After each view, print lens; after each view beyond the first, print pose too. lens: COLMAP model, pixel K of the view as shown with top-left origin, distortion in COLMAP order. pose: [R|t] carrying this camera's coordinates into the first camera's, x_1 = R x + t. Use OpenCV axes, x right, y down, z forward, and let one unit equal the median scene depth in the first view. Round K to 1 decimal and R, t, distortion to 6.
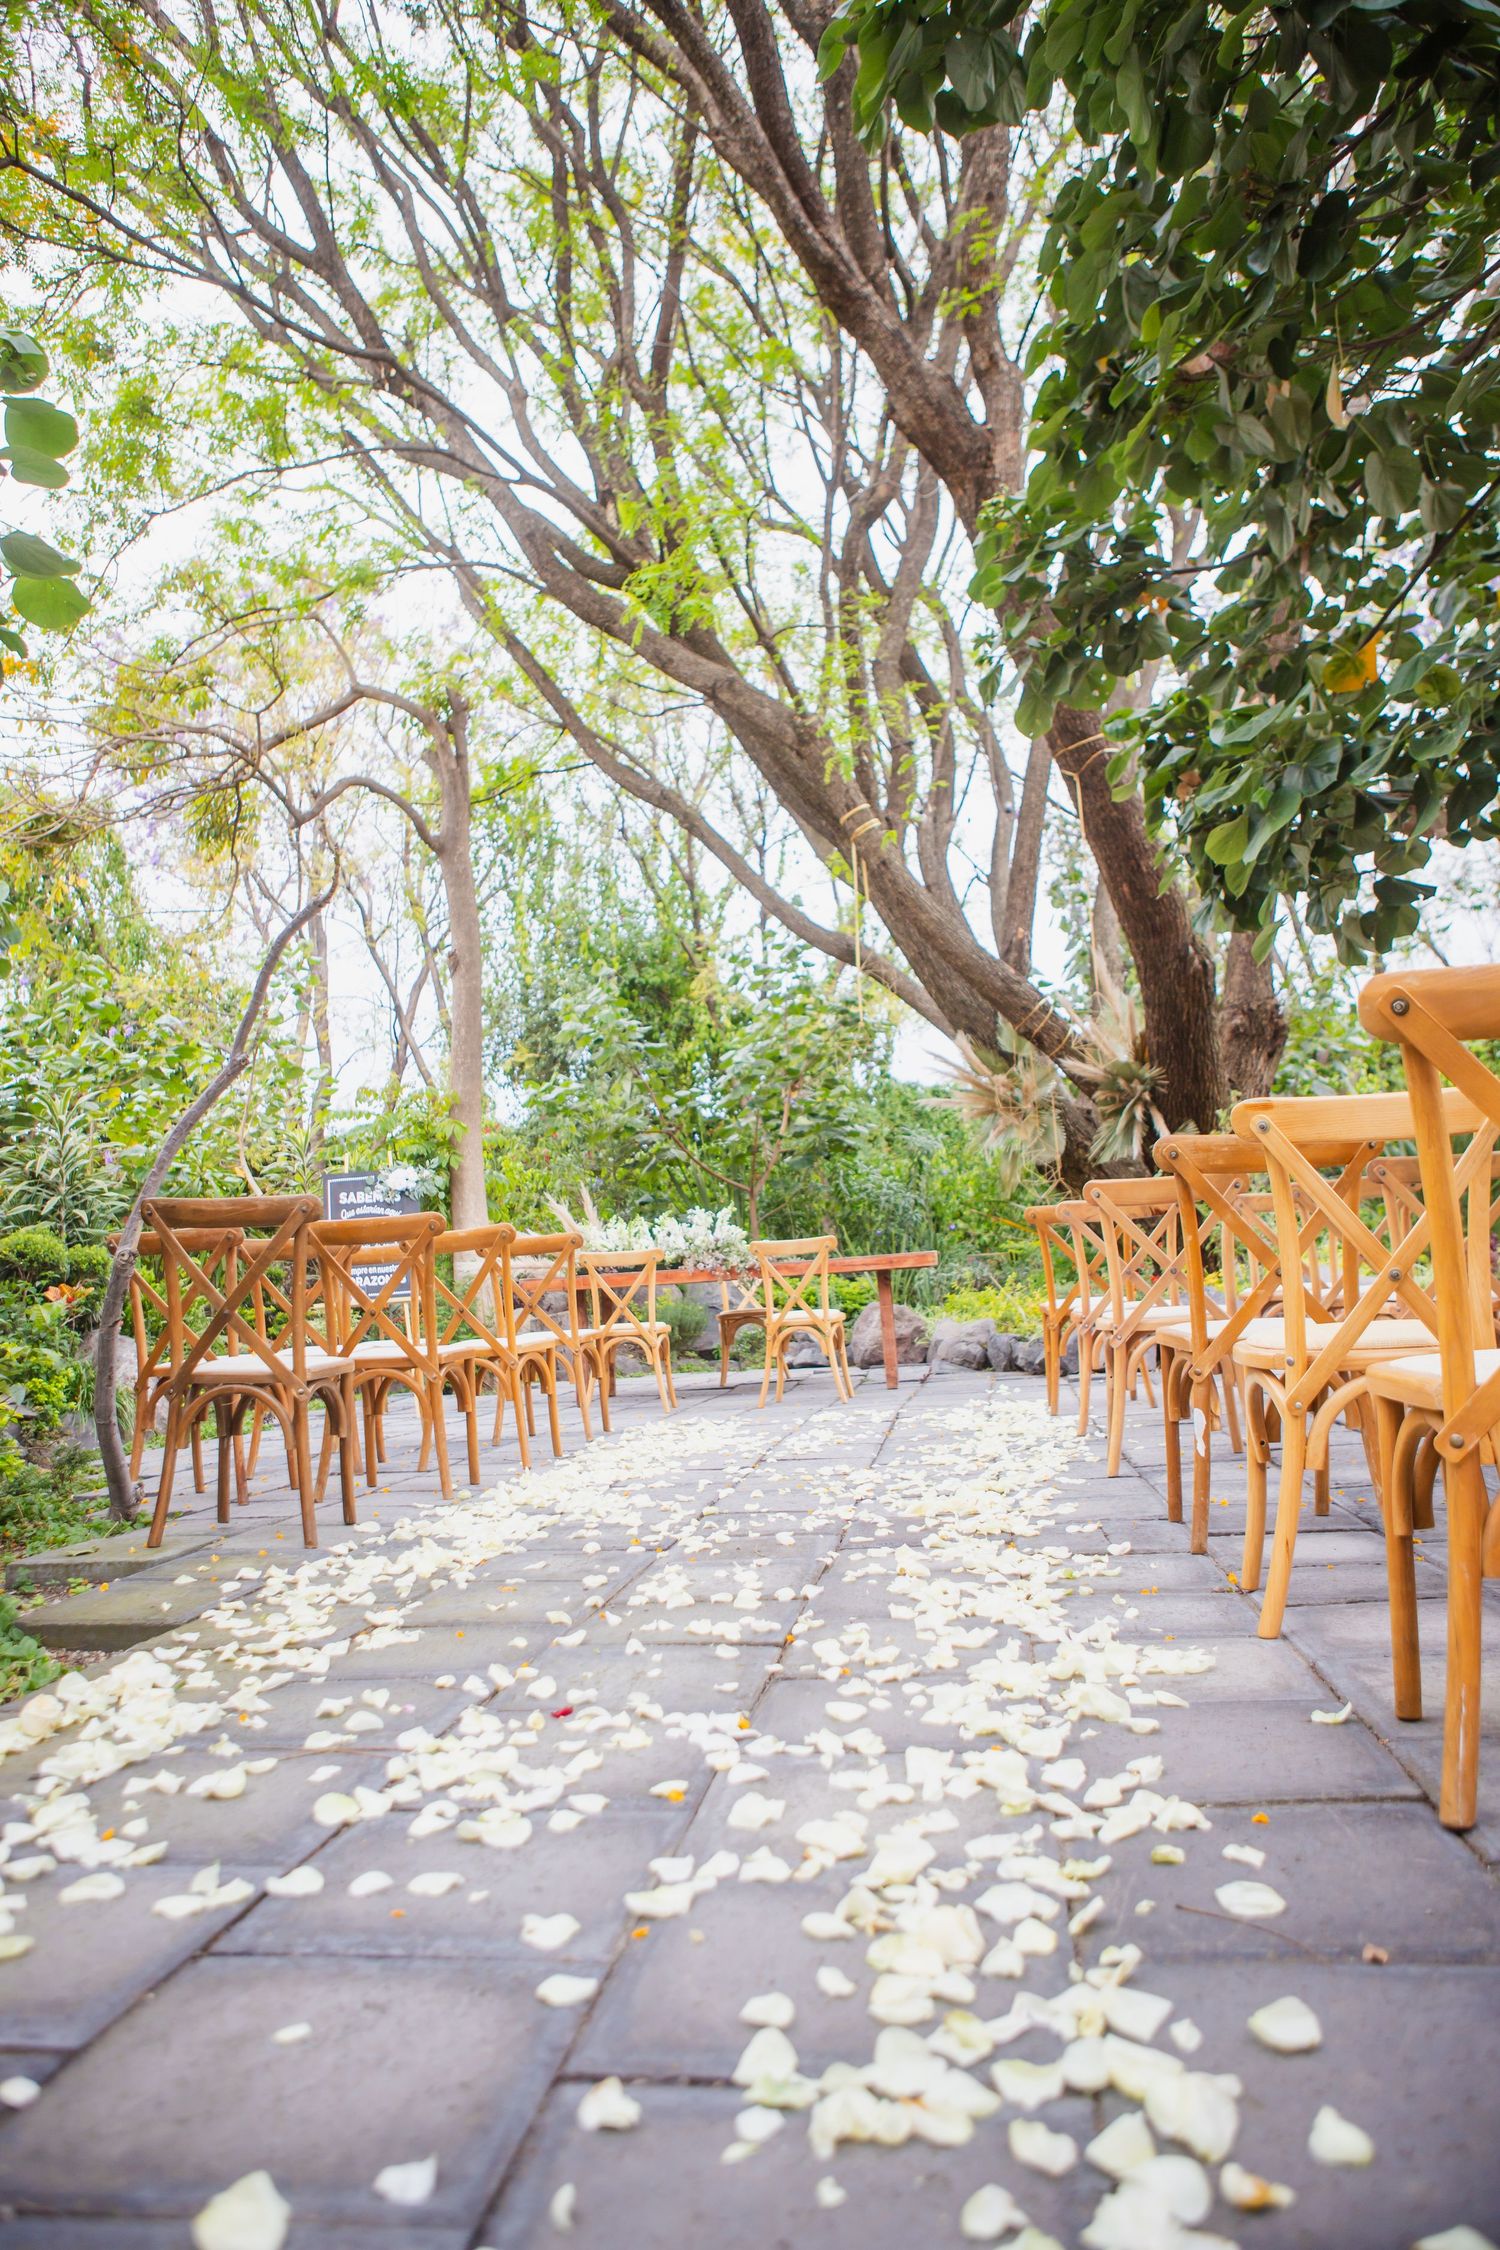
lens RADIAL K [[1548.8, 0, 749.1], [0, 1548.8, 1123.9], [0, 0, 1]] dist [-0.000381, 0.000000]
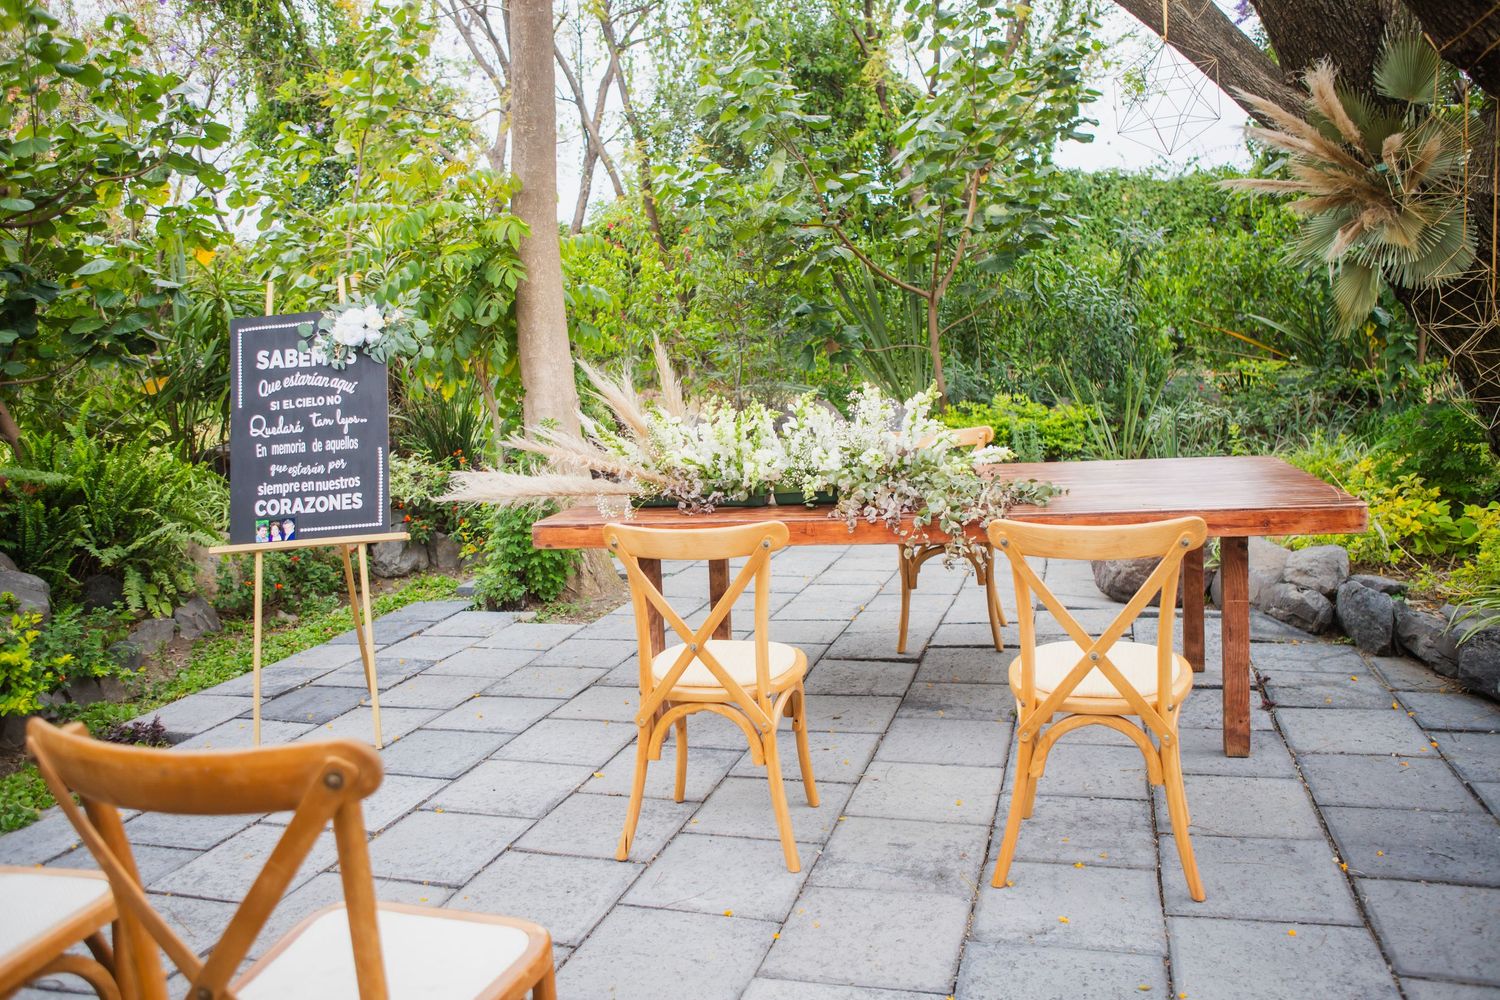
lens RADIAL K [[1174.6, 0, 753.3], [0, 1174.6, 499.4], [0, 0, 1]] dist [-0.055938, 0.004314]
pose [[0.991864, 0.021205, -0.125520, -0.012436], [0.009663, 0.970643, 0.240331, -0.003145], [0.126931, -0.239589, 0.962541, 0.363805]]
